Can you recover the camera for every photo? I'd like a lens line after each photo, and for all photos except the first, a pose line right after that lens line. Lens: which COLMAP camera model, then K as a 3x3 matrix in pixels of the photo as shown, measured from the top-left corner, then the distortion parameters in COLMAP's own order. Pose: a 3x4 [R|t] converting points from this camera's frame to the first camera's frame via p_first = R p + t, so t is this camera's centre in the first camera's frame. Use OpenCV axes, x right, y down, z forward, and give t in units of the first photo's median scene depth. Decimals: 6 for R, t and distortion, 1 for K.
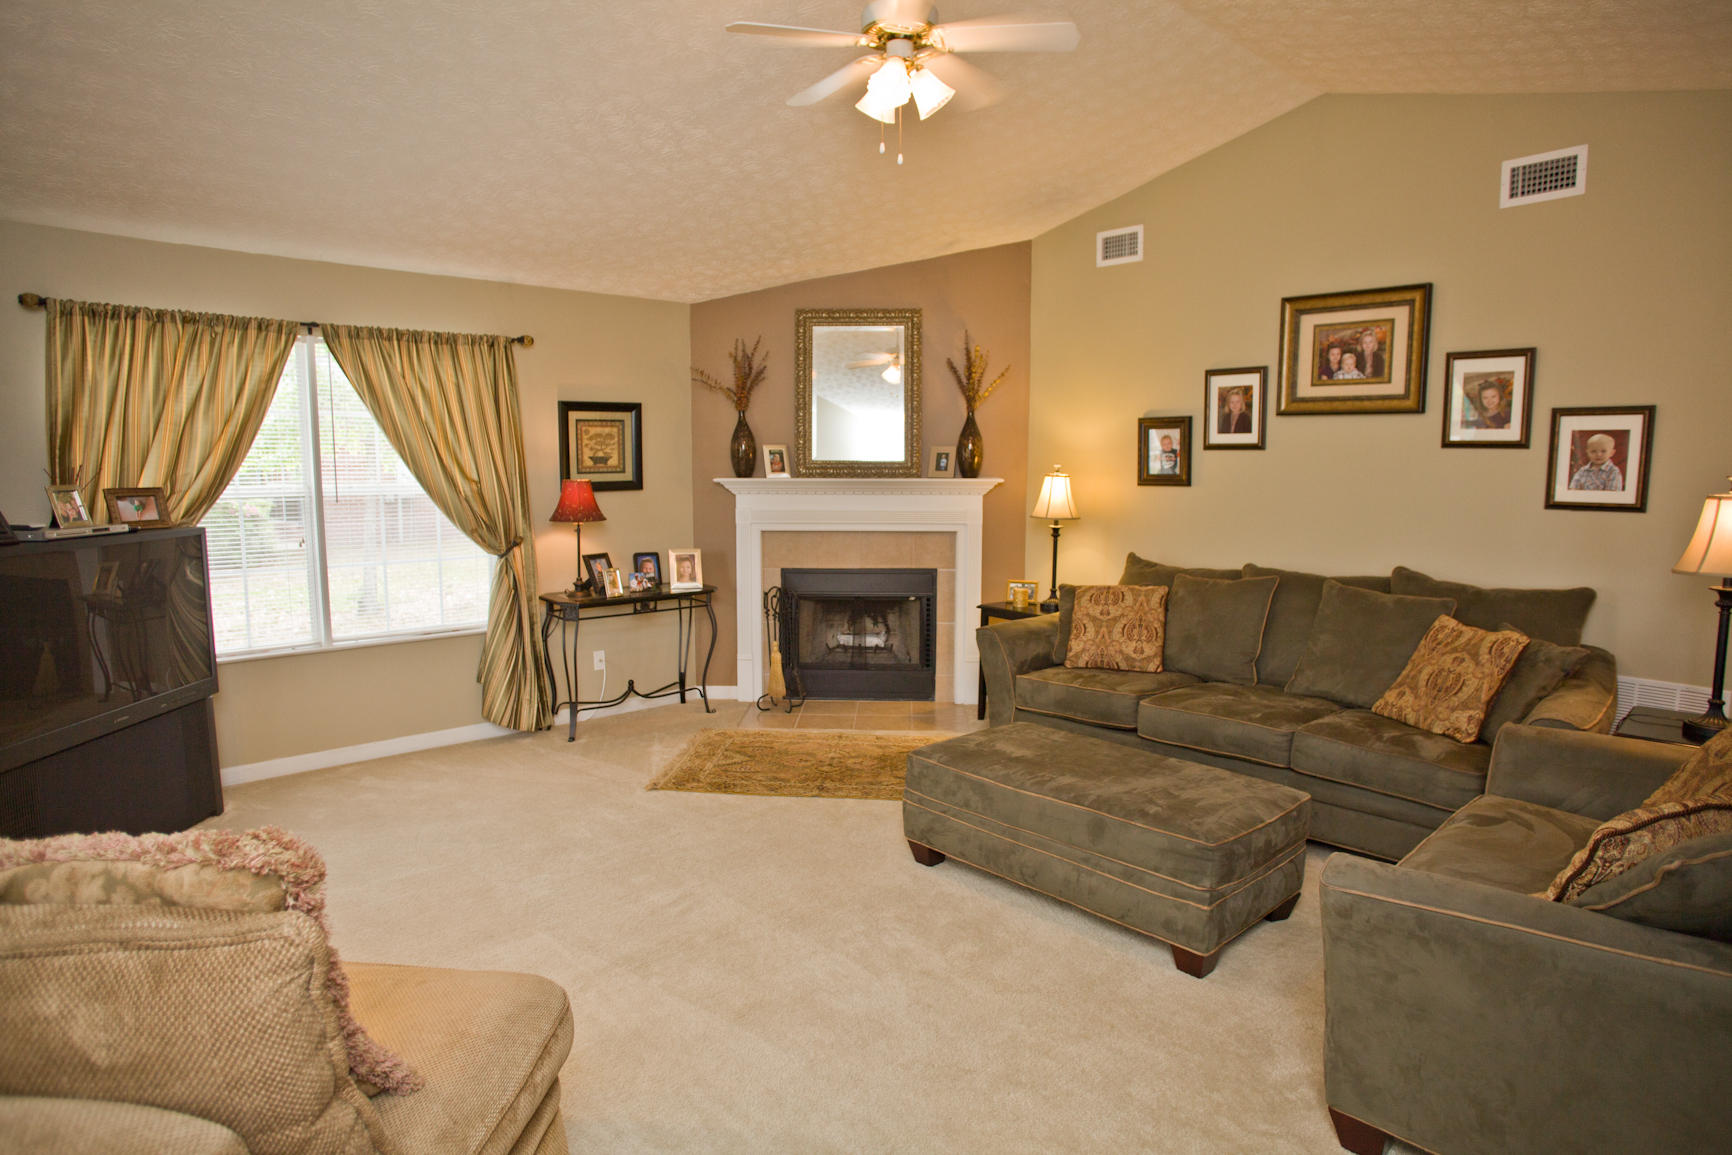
lens RADIAL K [[991.6, 0, 869.0], [0, 991.6, 581.7], [0, 0, 1]] dist [-0.067967, 0.041595]
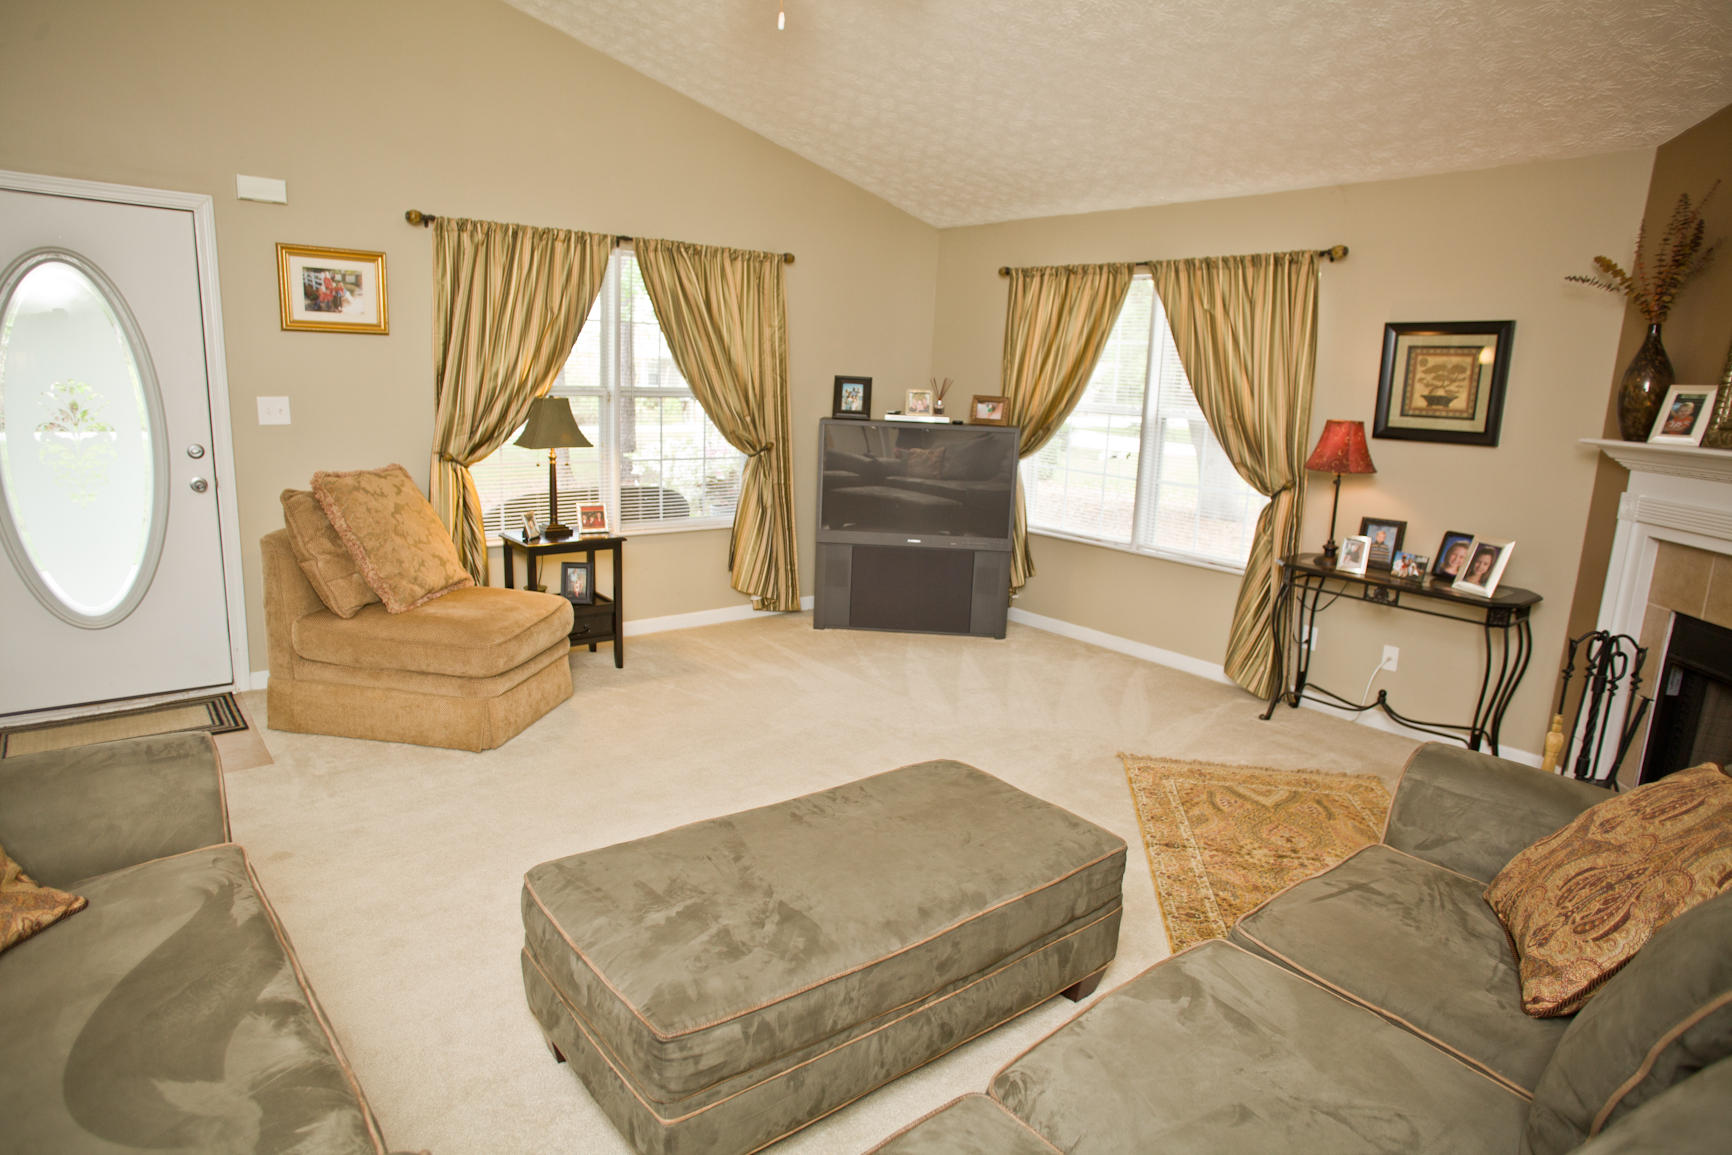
lens RADIAL K [[991.6, 0, 867.5], [0, 991.6, 580.5], [0, 0, 1]] dist [-0.067967, 0.041595]
pose [[-0.066031, 0.201142, -0.977334, 0.595952], [-0.163660, 0.964024, 0.209460, -0.088029], [0.984305, 0.173781, -0.030737, 0.726094]]
